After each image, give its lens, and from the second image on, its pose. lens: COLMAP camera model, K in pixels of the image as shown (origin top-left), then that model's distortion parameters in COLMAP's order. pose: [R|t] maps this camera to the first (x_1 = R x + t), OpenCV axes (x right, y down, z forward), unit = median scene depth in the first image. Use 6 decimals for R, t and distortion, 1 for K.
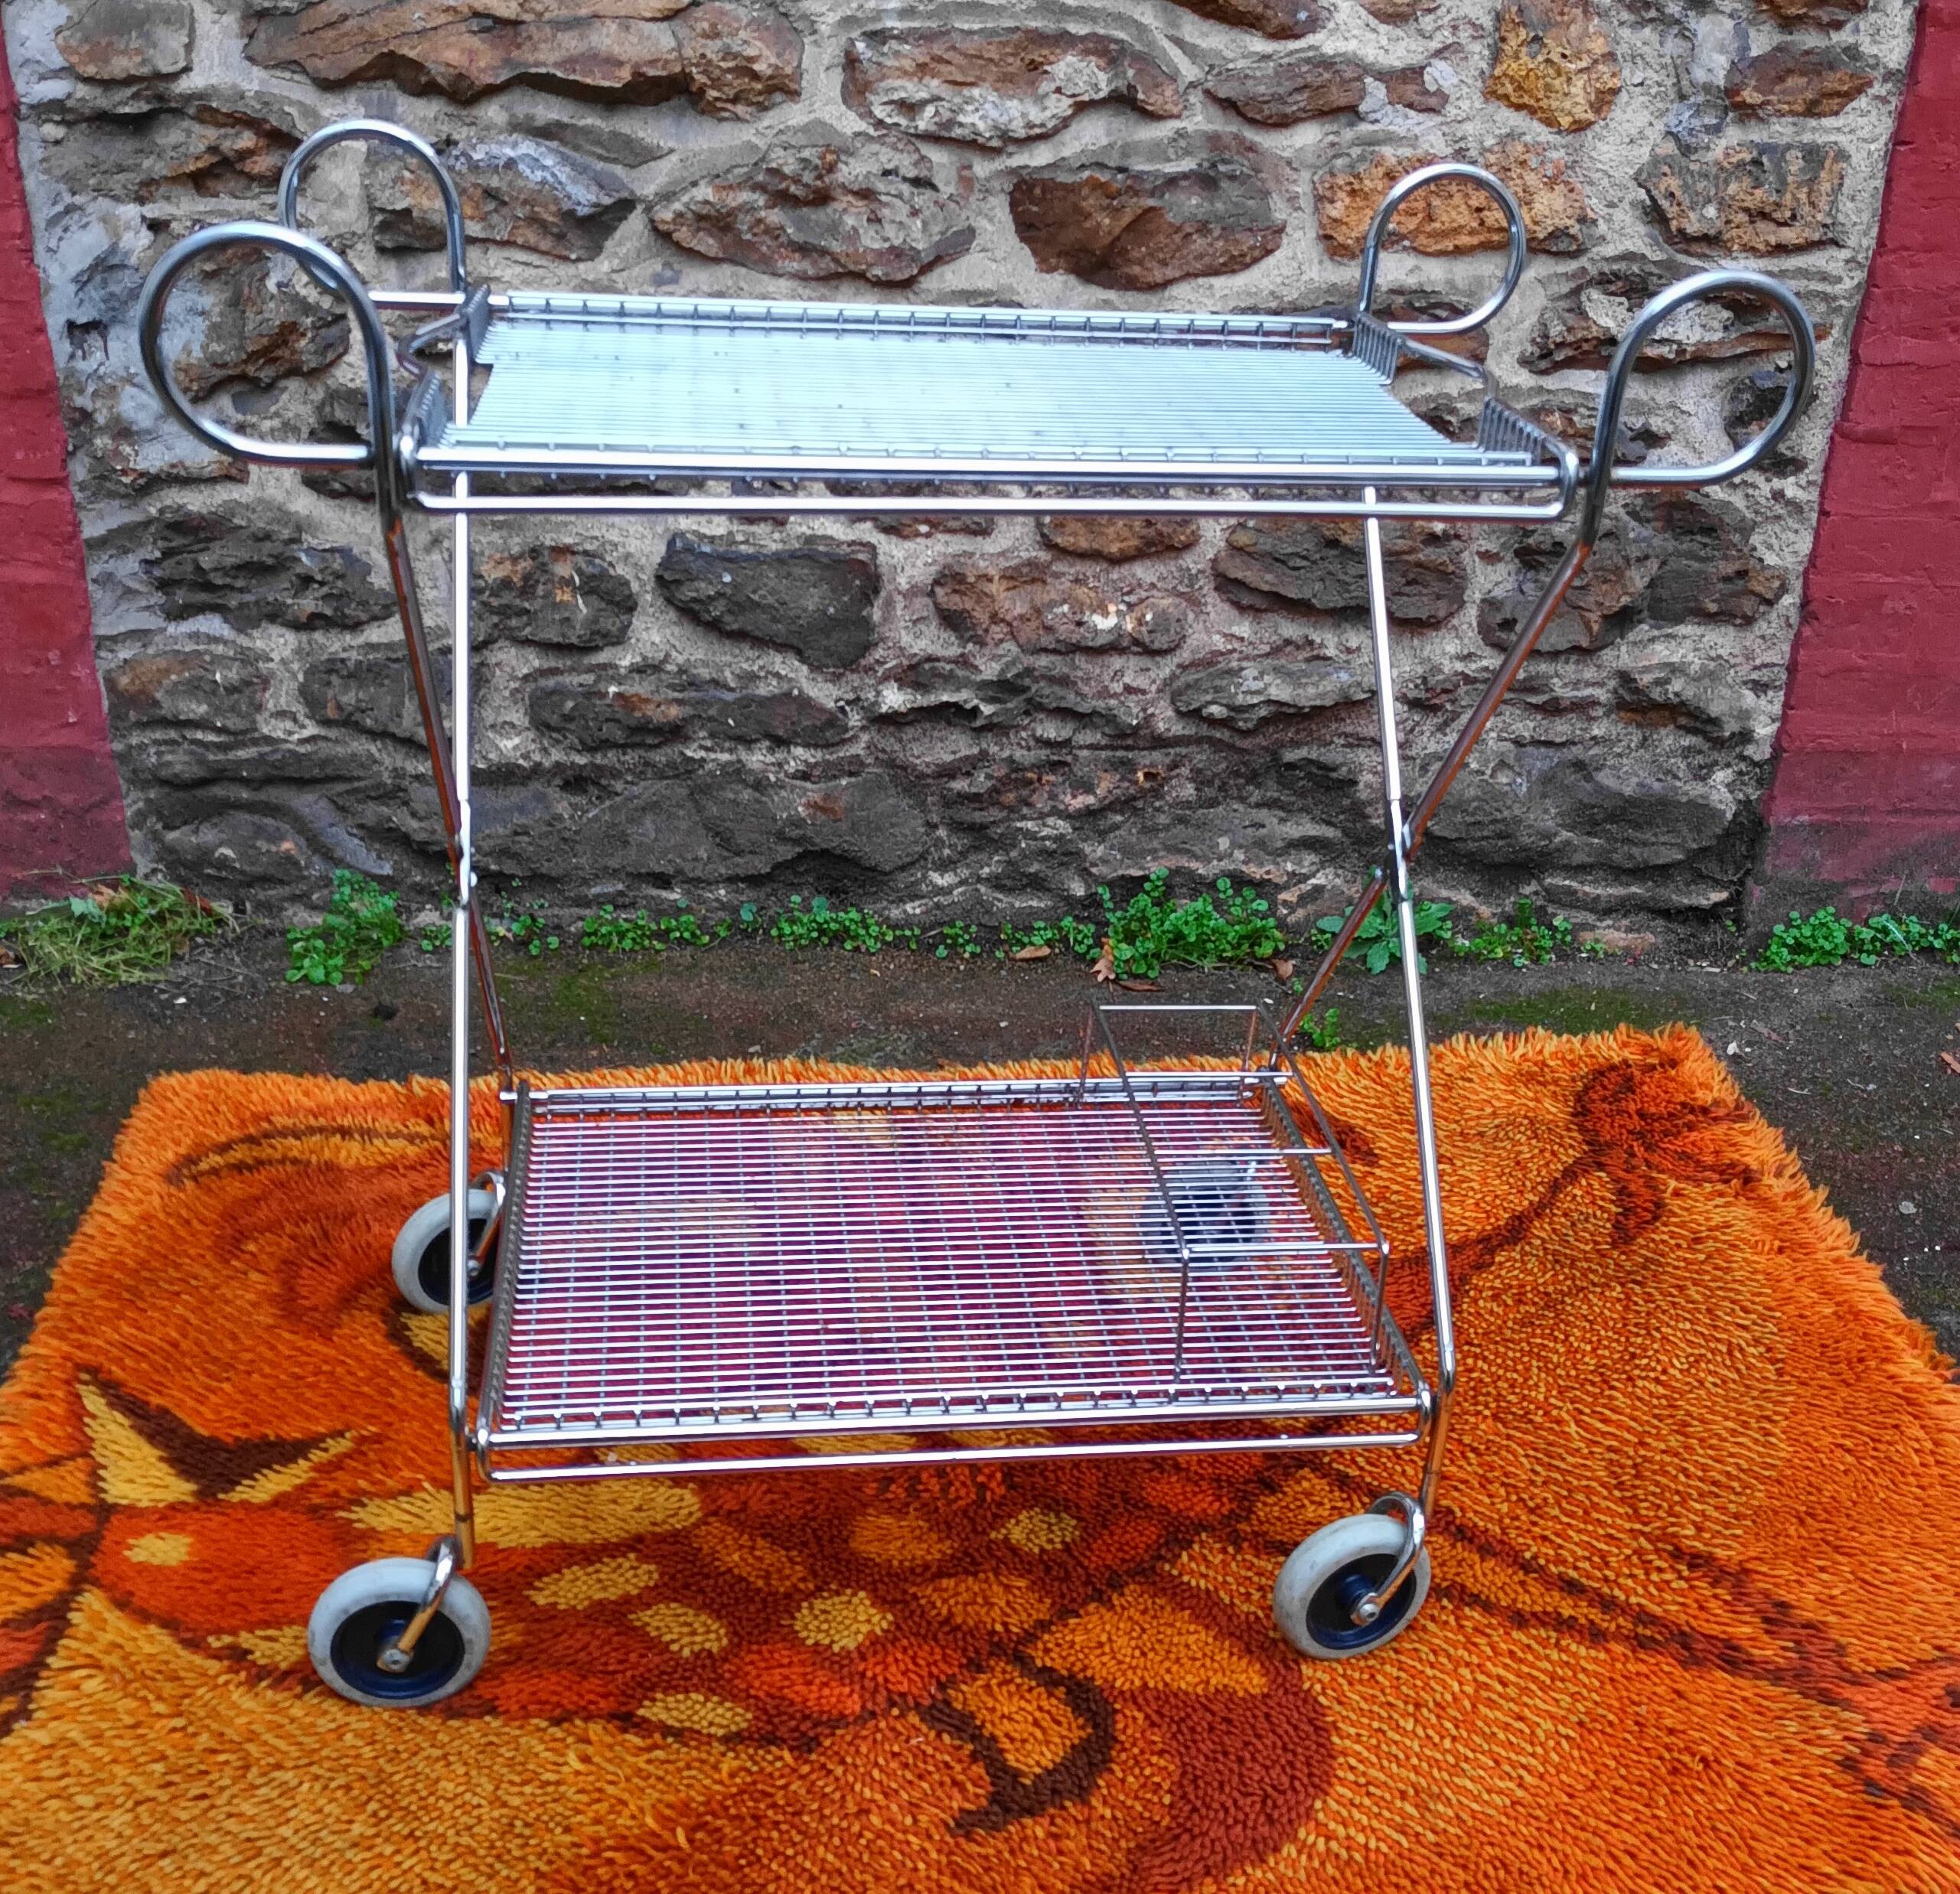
lens RADIAL K [[2245.8, 0, 1011.4], [0, 2245.8, 1012.4], [0, 0, 1]] dist [0.050281, -0.057873]
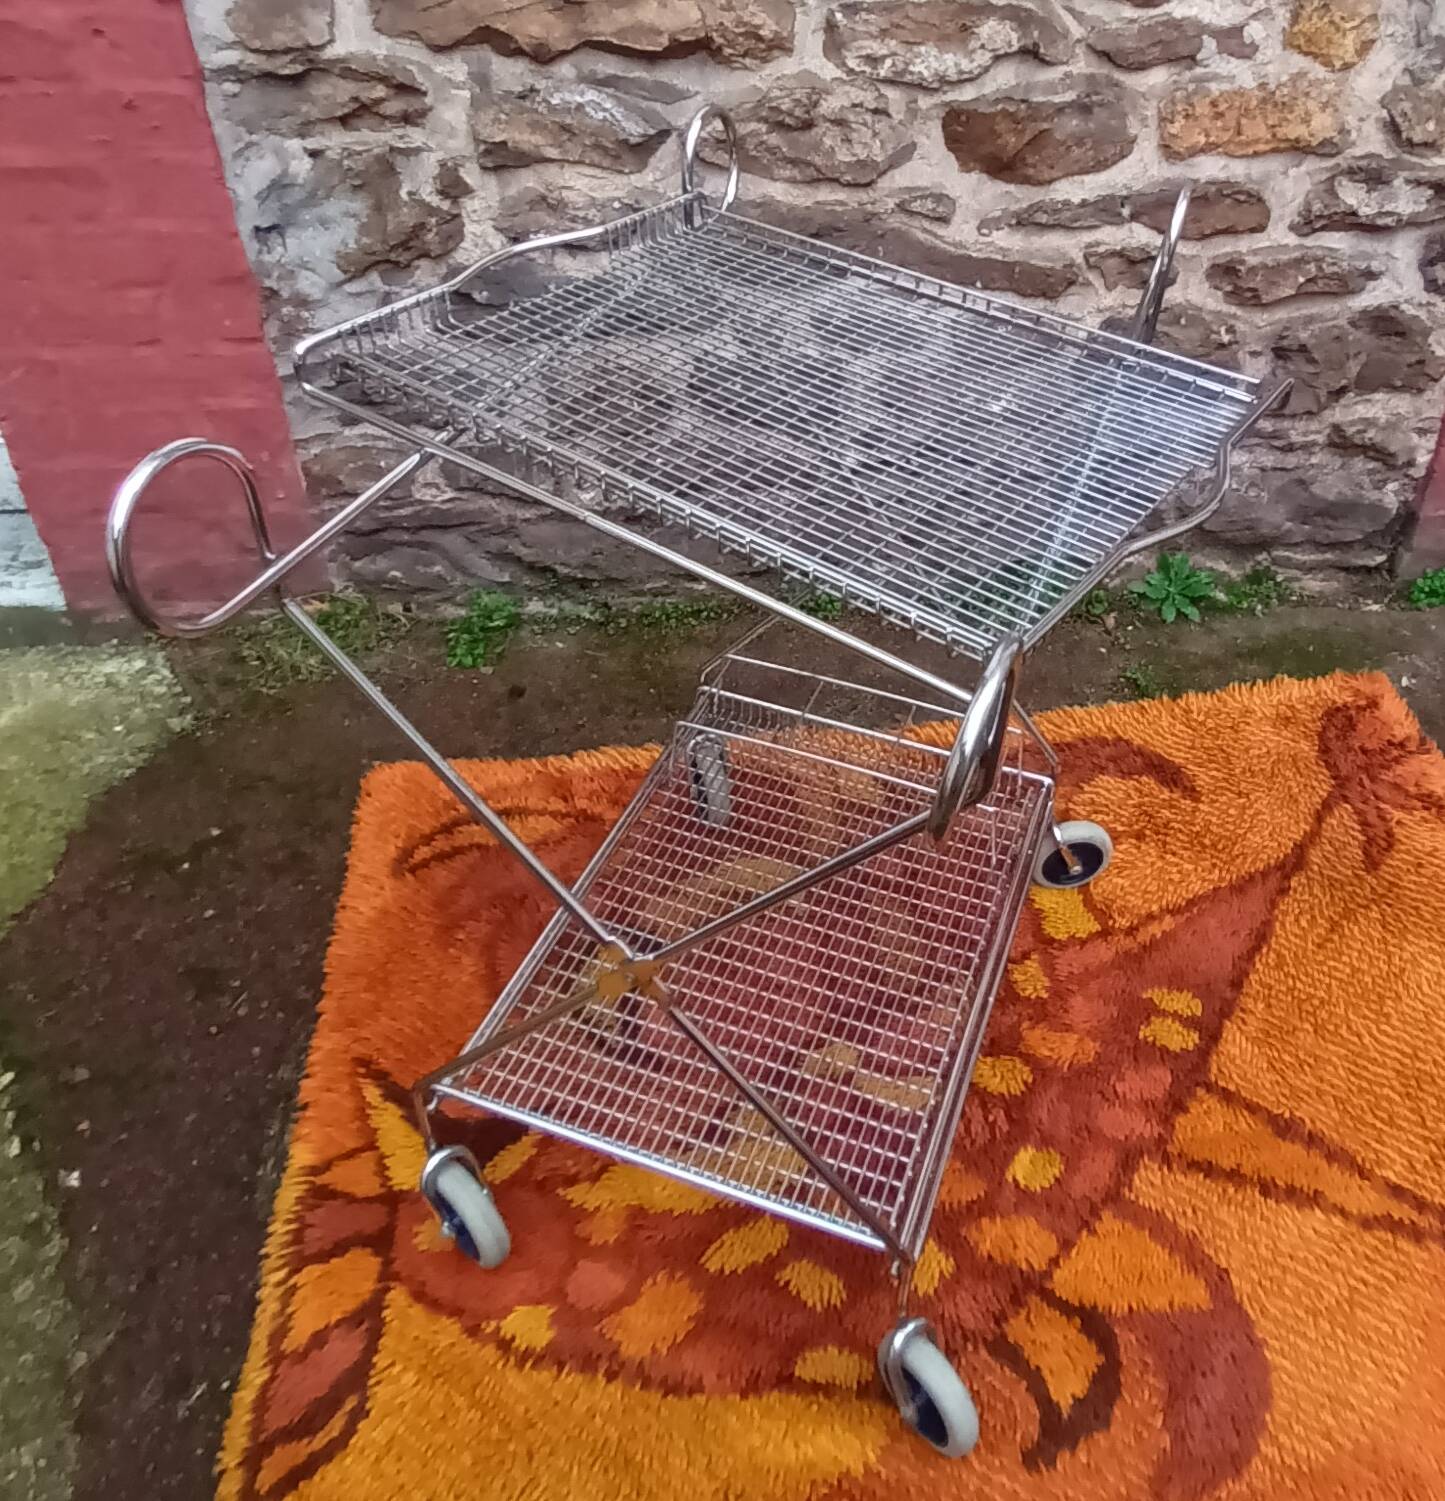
lens RADIAL K [[1269.9, 0, 875.4], [0, 1269.9, 608.1], [0, 0, 1]] dist [-0.004228, 0.007351]
pose [[0.997714, -0.031687, 0.059685, -0.098722], [0.020980, 0.984847, 0.172150, -0.204768], [-0.064236, -0.170504, 0.983261, 0.191429]]
